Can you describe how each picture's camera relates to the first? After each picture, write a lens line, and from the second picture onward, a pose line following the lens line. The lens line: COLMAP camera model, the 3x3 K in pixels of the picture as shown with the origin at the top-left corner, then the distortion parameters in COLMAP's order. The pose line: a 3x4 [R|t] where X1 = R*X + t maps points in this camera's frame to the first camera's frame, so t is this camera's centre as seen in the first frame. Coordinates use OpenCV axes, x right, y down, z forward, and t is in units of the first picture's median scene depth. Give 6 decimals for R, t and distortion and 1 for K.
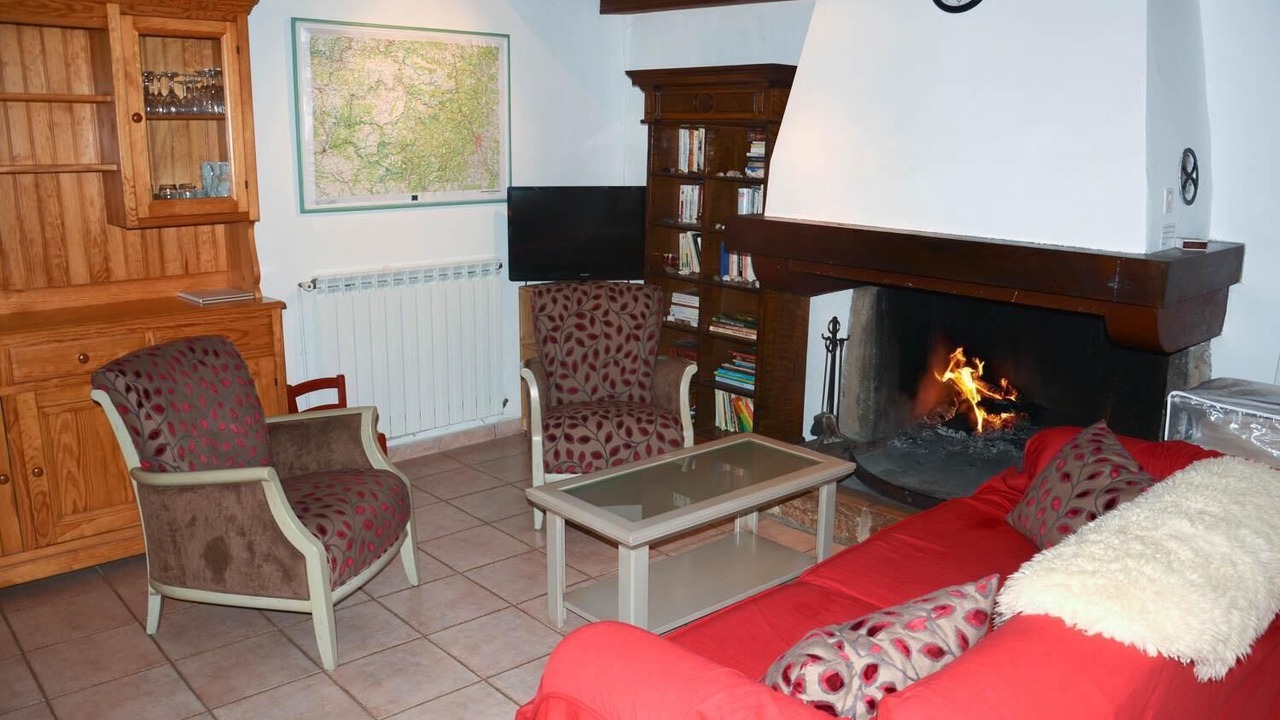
lens RADIAL K [[973.9, 0, 640.0], [0, 973.9, 360.0], [0, 0, 1]] dist [-0.102476, -0.001070]
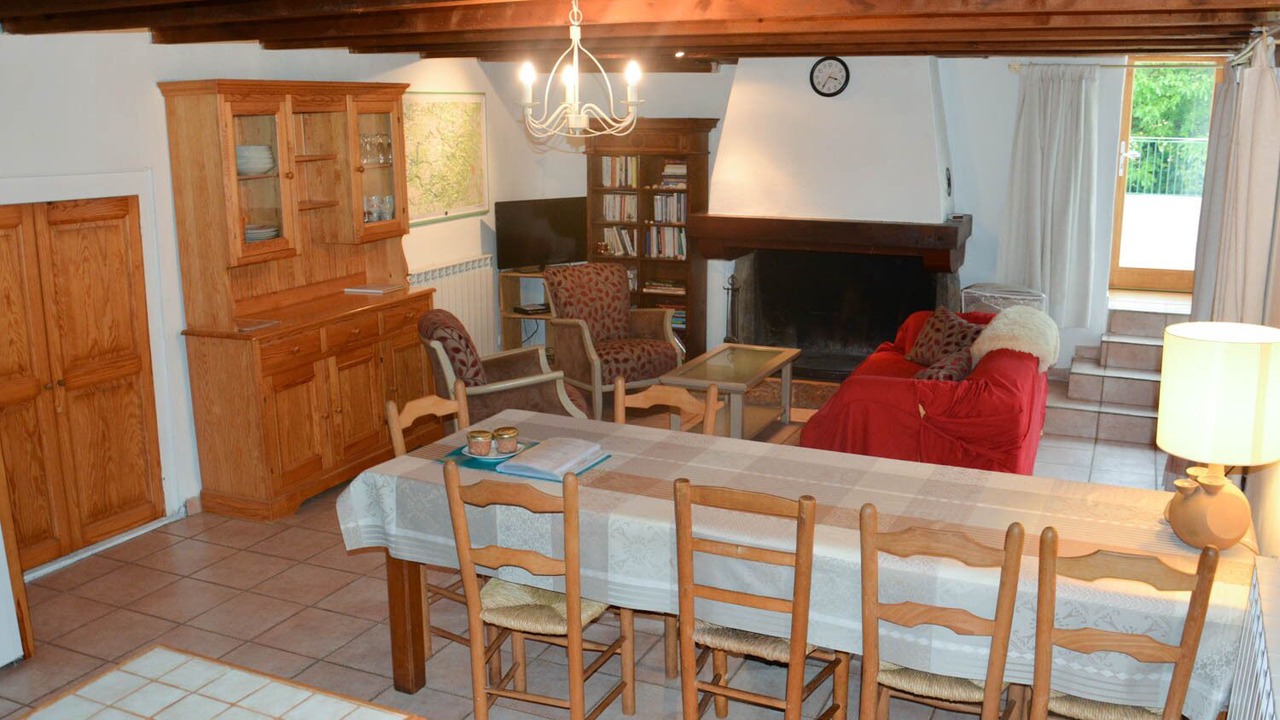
lens RADIAL K [[973.9, 0, 640.0], [0, 973.9, 360.0], [0, 0, 1]] dist [-0.102476, -0.001070]
pose [[0.927399, -0.106040, 0.358729, -0.528792], [0.101835, 0.994329, 0.030655, 0.030179], [-0.359946, 0.008102, 0.932938, -0.430132]]
